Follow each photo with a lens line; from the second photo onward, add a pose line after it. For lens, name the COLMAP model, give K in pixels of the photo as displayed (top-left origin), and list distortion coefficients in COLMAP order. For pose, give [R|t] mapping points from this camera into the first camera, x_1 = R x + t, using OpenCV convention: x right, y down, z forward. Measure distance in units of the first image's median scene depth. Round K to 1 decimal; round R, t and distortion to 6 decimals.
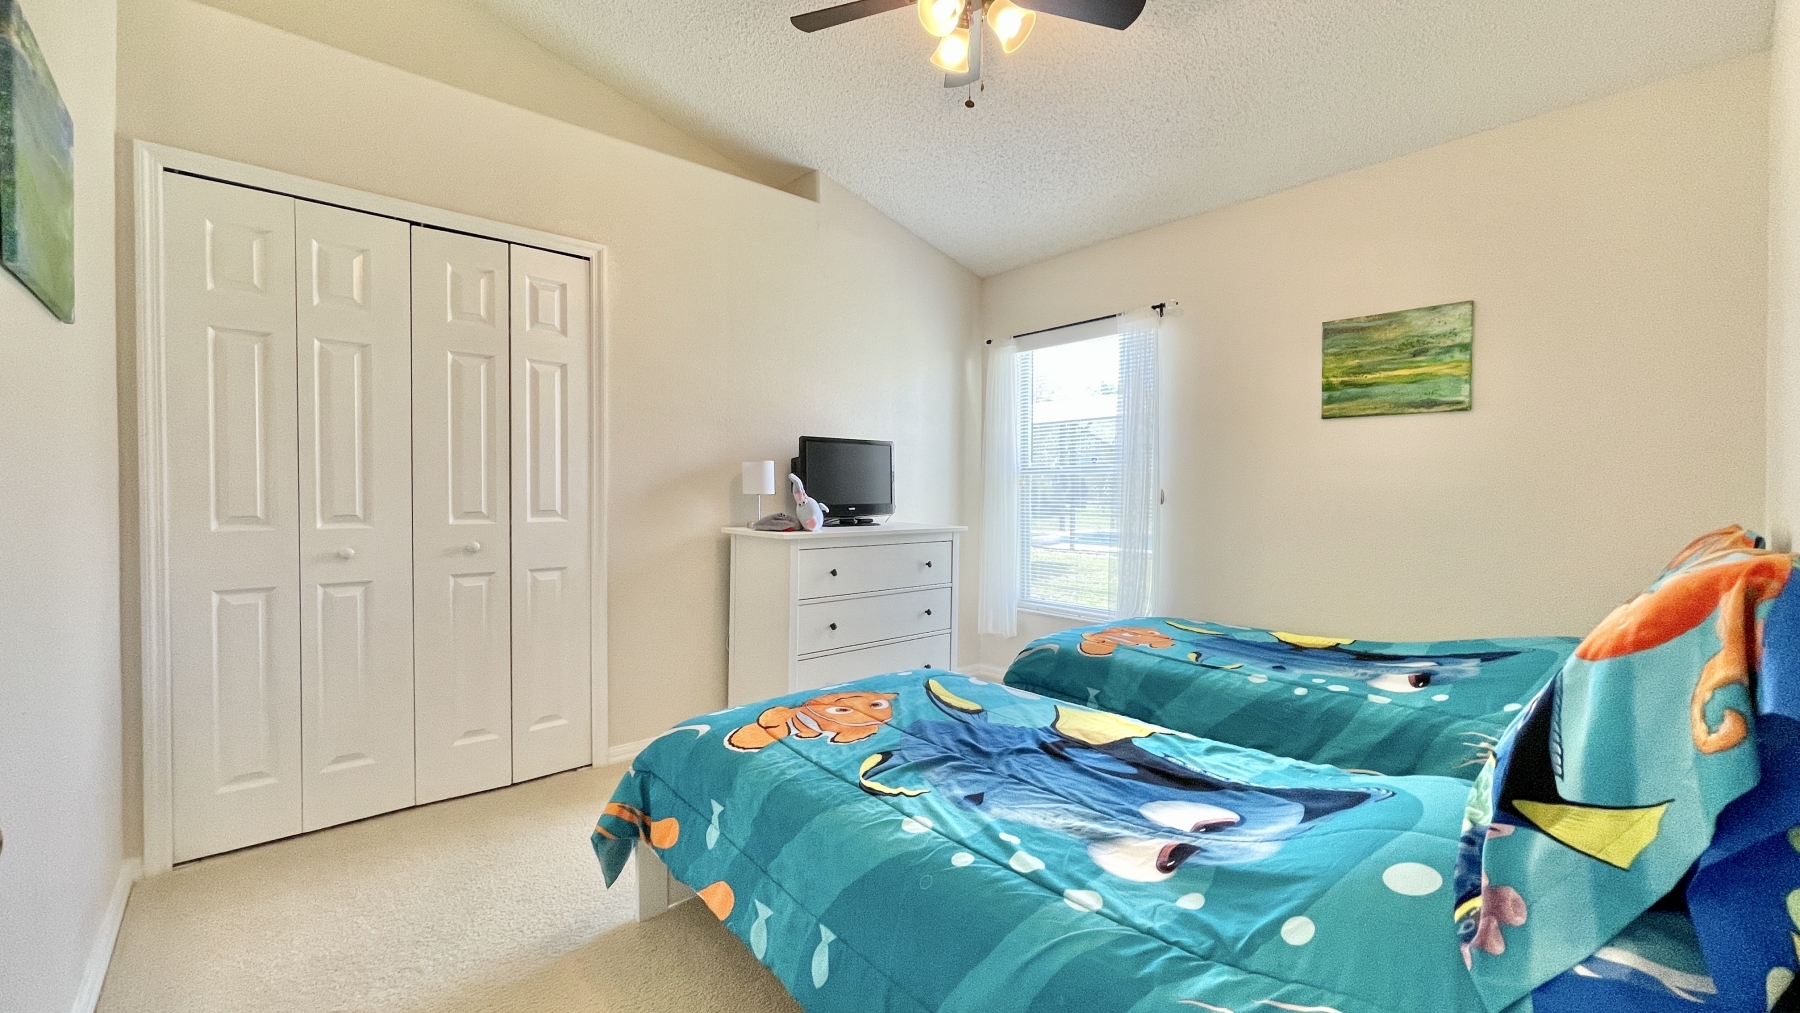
lens RADIAL K [[725.3, 0, 900.0], [0, 725.3, 506.5], [0, 0, 1]] dist [0.000206, 0.000192]
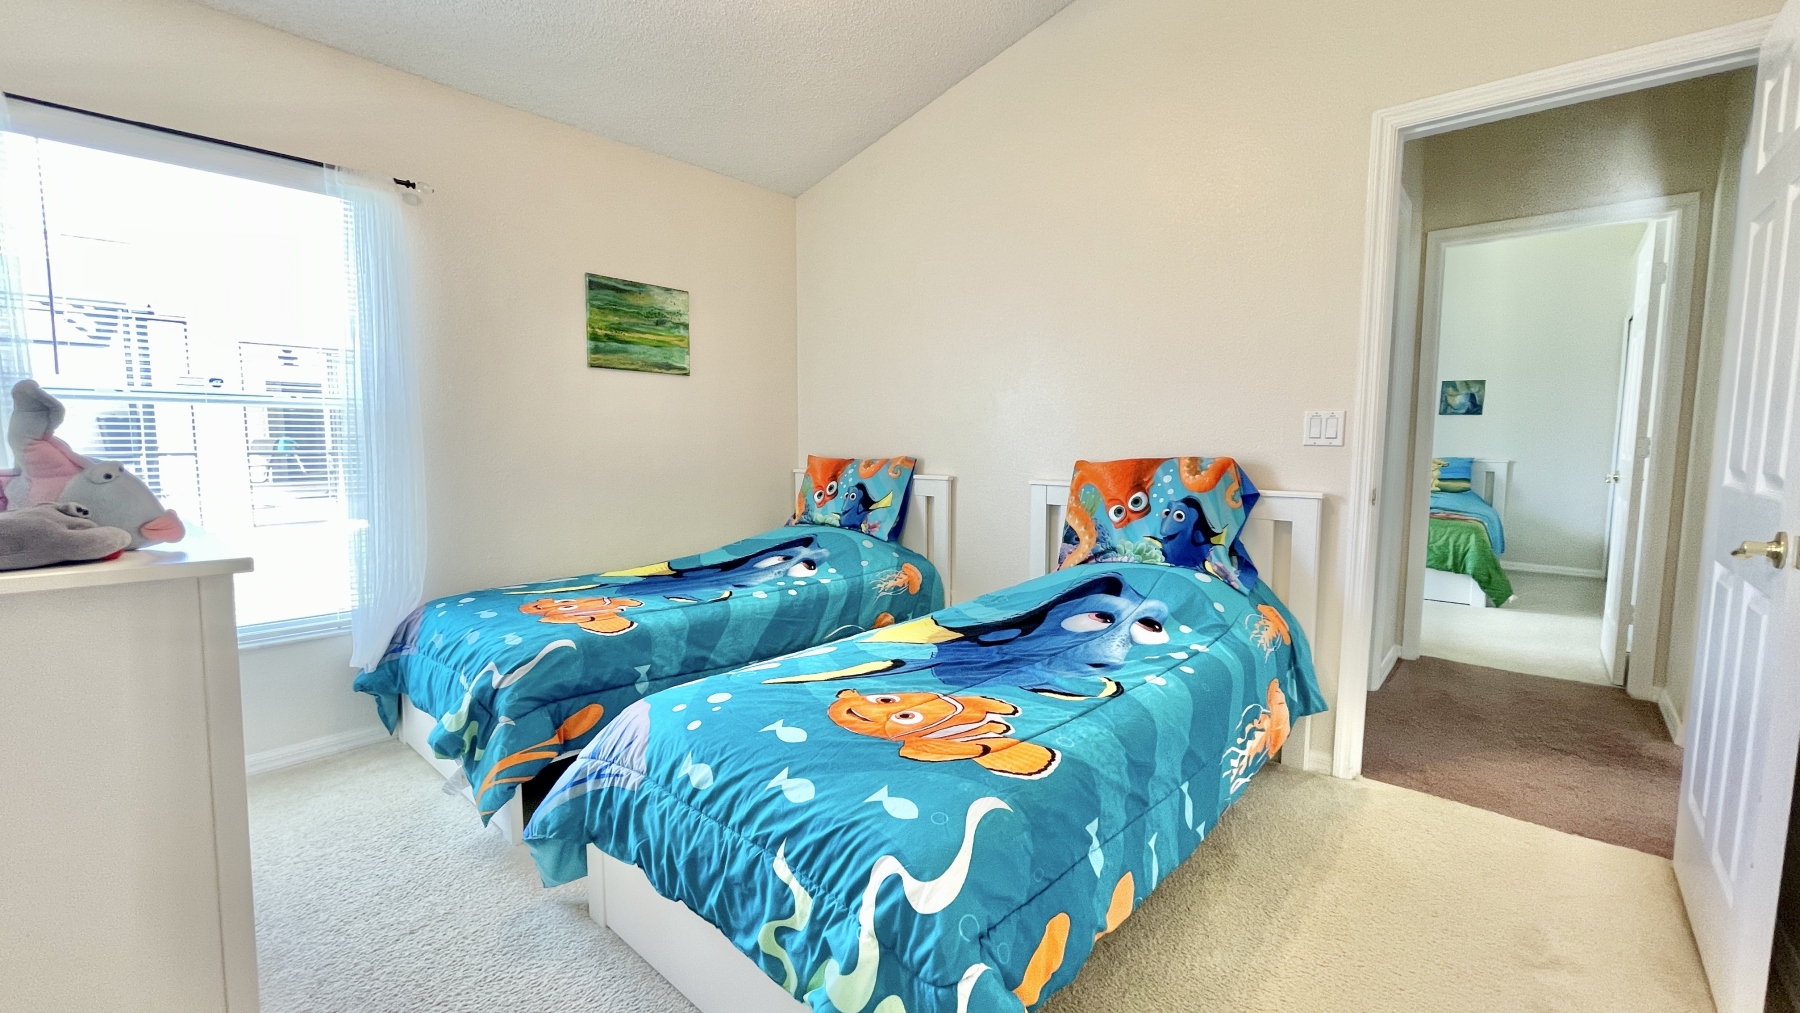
lens RADIAL K [[725.3, 0, 900.0], [0, 725.3, 506.5], [0, 0, 1]] dist [0.000206, 0.000192]
pose [[-0.118070, -0.095844, 0.988369, -0.692517], [0.018020, 0.994960, 0.098636, -0.020591], [-0.992842, 0.029456, -0.115748, 0.900470]]
